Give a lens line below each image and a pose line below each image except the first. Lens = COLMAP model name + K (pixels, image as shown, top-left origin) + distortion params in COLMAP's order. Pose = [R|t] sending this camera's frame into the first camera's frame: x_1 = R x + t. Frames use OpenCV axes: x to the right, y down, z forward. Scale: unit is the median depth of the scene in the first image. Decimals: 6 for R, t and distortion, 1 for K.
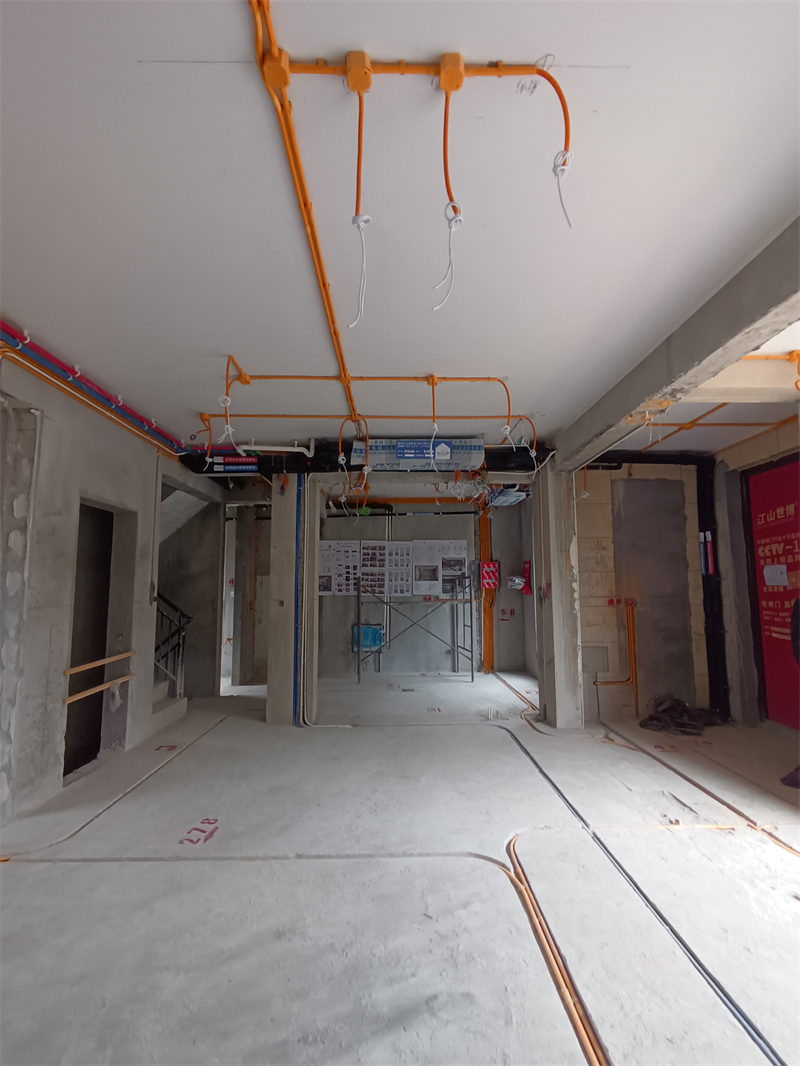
lens RADIAL K [[487.6, 0, 404.9], [0, 487.6, 534.6], [0, 0, 1]] dist [-0.001733, 0.000433]
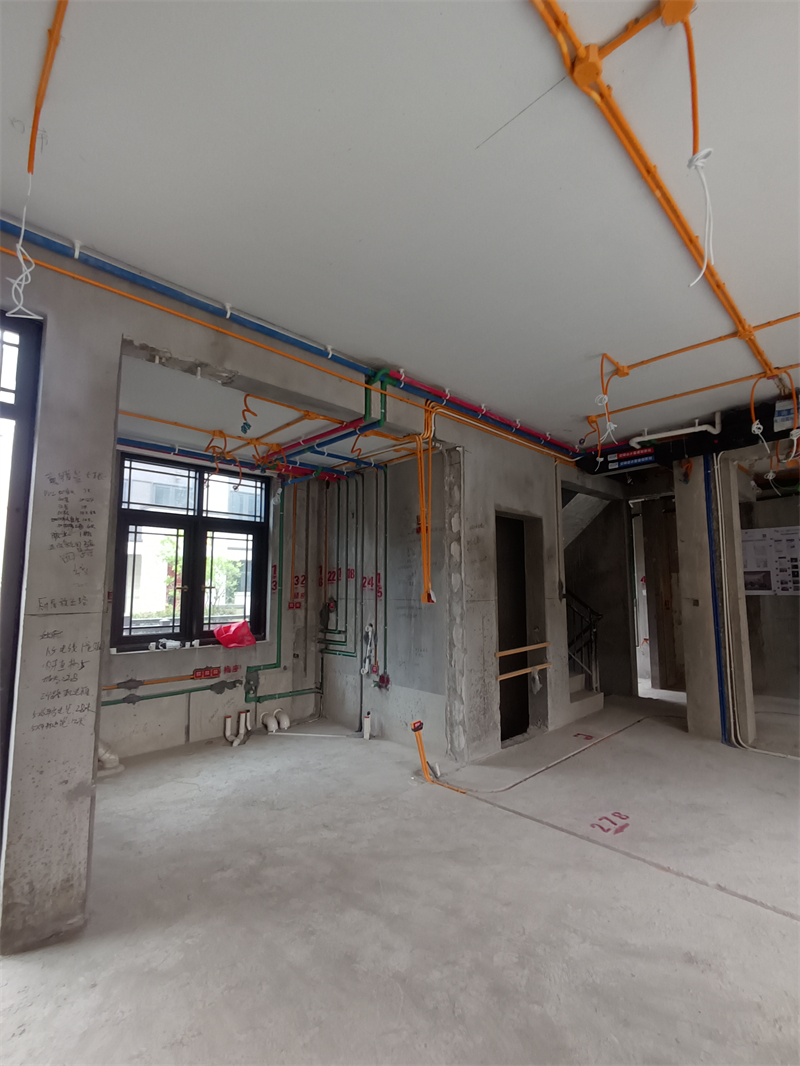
lens RADIAL K [[487.6, 0, 404.9], [0, 487.6, 534.6], [0, 0, 1]] dist [-0.001733, 0.000433]
pose [[0.685933, -0.078413, -0.723427, 0.043551], [0.079769, 0.996288, -0.032353, 0.002754], [0.723279, -0.035515, 0.689642, 0.000097]]
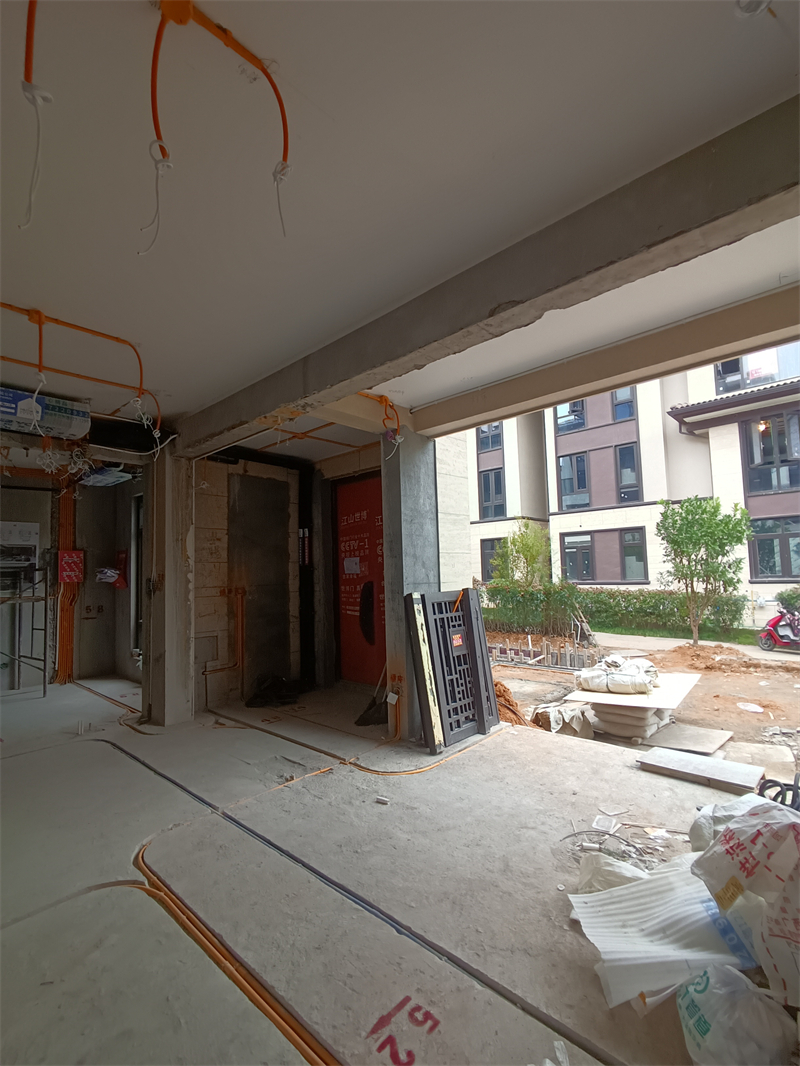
lens RADIAL K [[491.8, 0, 400.0], [0, 491.8, 533.0], [0, 0, 1]] dist [-0.002354, -0.000337]
pose [[0.694744, 0.046901, 0.717727, -0.074171], [-0.055959, 0.998372, -0.011073, 0.005570], [-0.717077, -0.032470, 0.696237, 0.014718]]
